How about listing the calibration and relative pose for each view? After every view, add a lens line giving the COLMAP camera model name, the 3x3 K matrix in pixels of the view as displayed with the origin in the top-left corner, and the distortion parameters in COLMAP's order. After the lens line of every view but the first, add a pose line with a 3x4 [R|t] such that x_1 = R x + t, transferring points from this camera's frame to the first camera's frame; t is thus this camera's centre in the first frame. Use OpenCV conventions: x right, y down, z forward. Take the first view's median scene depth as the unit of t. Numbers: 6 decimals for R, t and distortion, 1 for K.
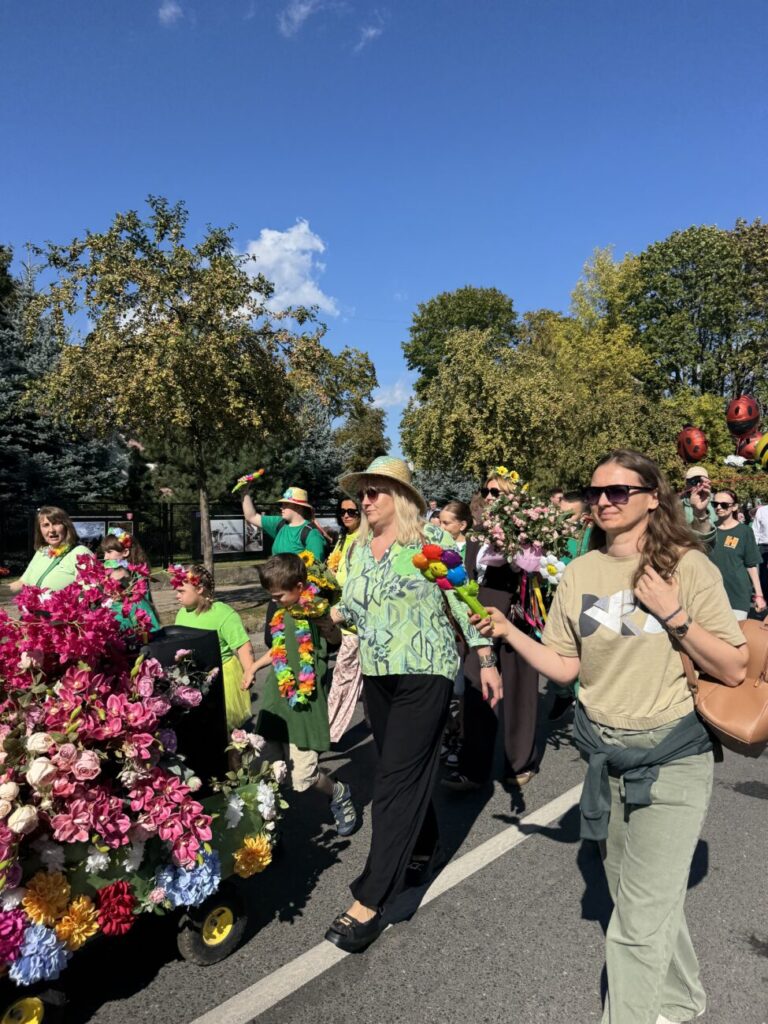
lens RADIAL K [[704.8, 0, 384.0], [0, 704.8, 512.0], [0, 0, 1]] dist [0.116266, -0.170910]
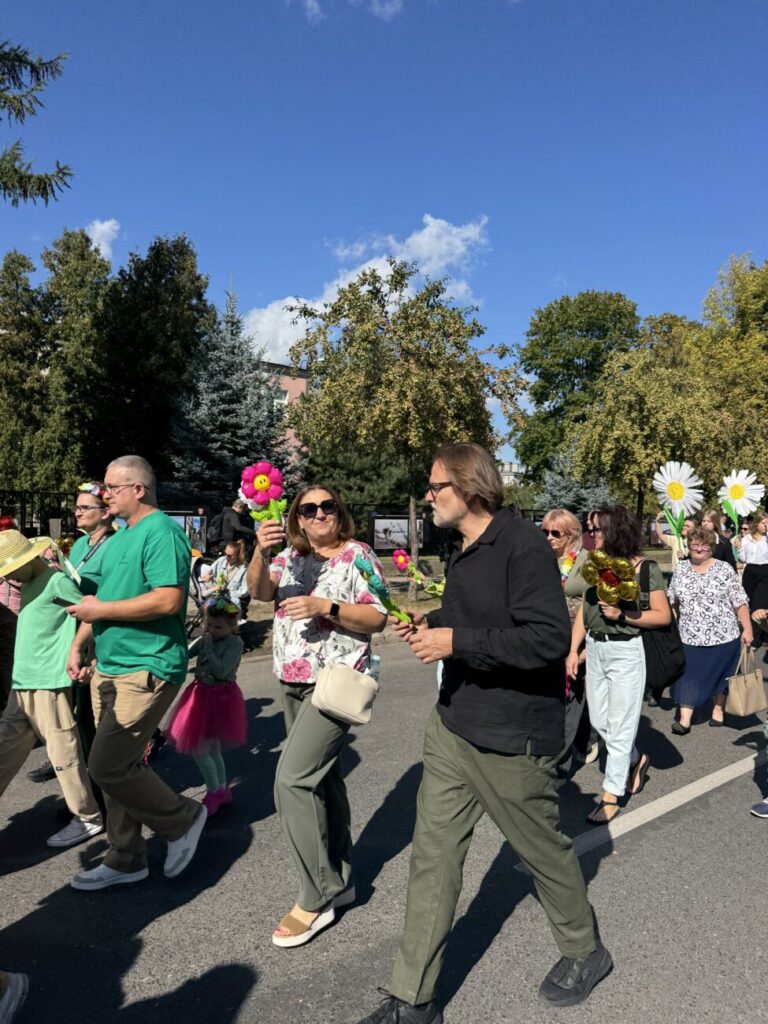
lens RADIAL K [[704.8, 0, 384.0], [0, 704.8, 512.0], [0, 0, 1]] dist [0.116266, -0.170910]
pose [[0.991080, 0.031666, -0.129451, -0.110662], [-0.031174, 0.999497, 0.005822, -0.007899], [0.129570, -0.001735, 0.991569, -0.142658]]
